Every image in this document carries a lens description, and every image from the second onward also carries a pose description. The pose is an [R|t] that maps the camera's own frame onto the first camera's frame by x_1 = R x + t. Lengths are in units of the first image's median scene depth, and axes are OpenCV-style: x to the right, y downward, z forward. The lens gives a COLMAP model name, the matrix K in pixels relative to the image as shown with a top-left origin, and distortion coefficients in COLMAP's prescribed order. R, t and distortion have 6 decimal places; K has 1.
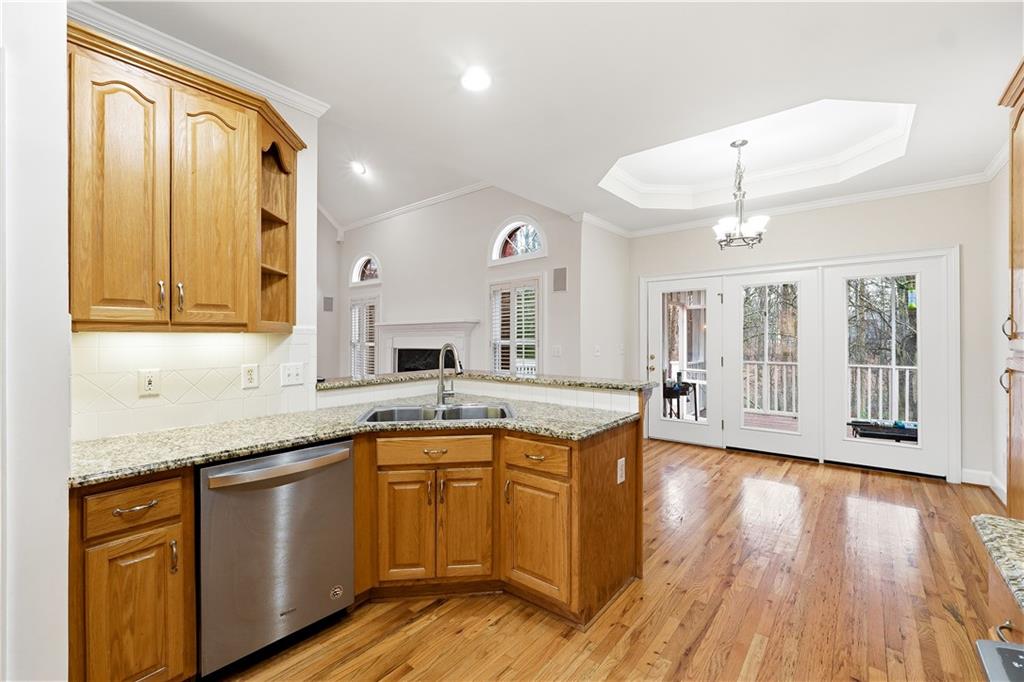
lens RADIAL K [[429.9, 0, 518.5], [0, 429.9, 338.8], [0, 0, 1]] dist [-0.010906, 0.000433]
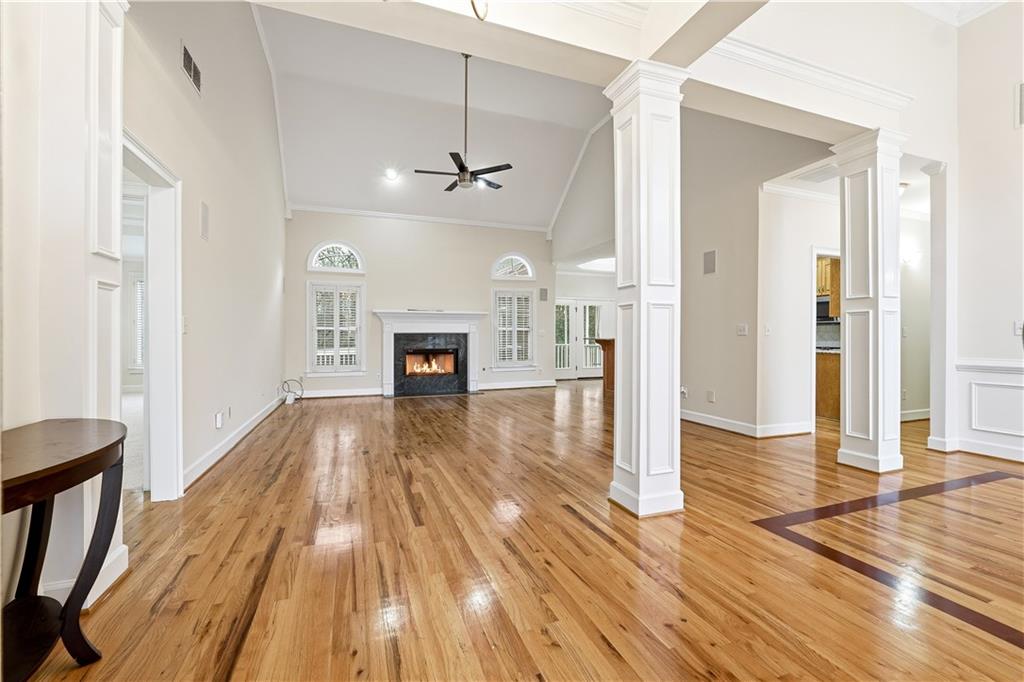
lens RADIAL K [[429.9, 0, 515.3], [0, 429.9, 334.0], [0, 0, 1]] dist [-0.010906, 0.000433]
pose [[0.501904, 0.009076, 0.864876, -3.194185], [0.000293, 0.999943, -0.010664, 0.104733], [-0.864923, 0.005605, 0.501872, 0.368069]]
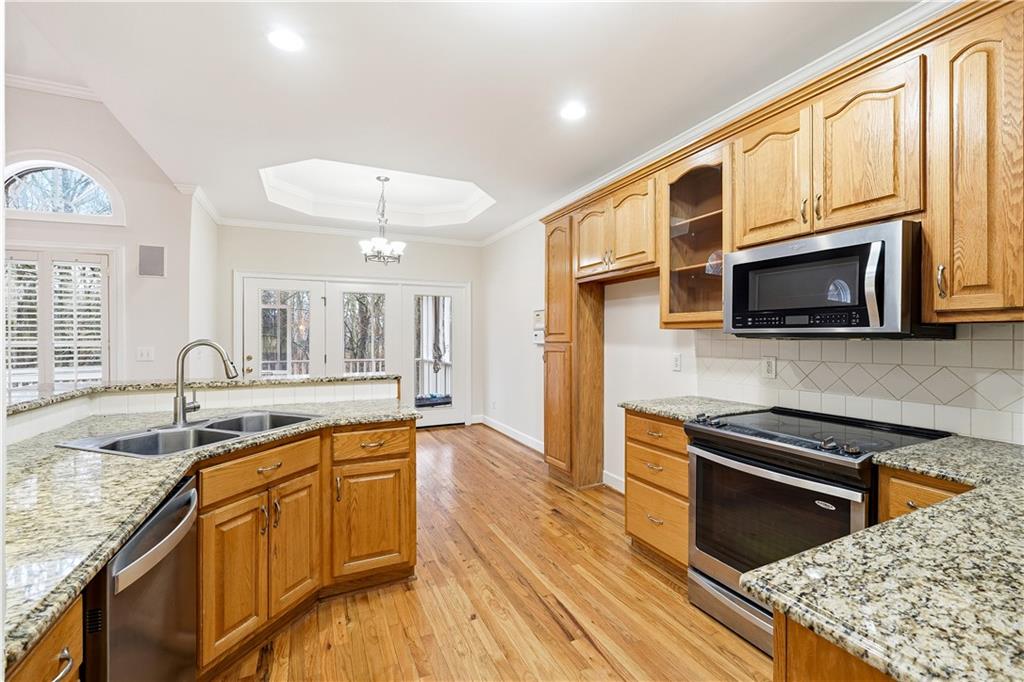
lens RADIAL K [[429.9, 0, 511.5], [0, 429.9, 341.3], [0, 0, 1]] dist [-0.010906, 0.000433]
pose [[0.438832, -0.005519, 0.898552, -0.635305], [0.004796, 0.999981, 0.003799, 0.013345], [-0.898557, 0.002642, 0.438850, 0.183678]]
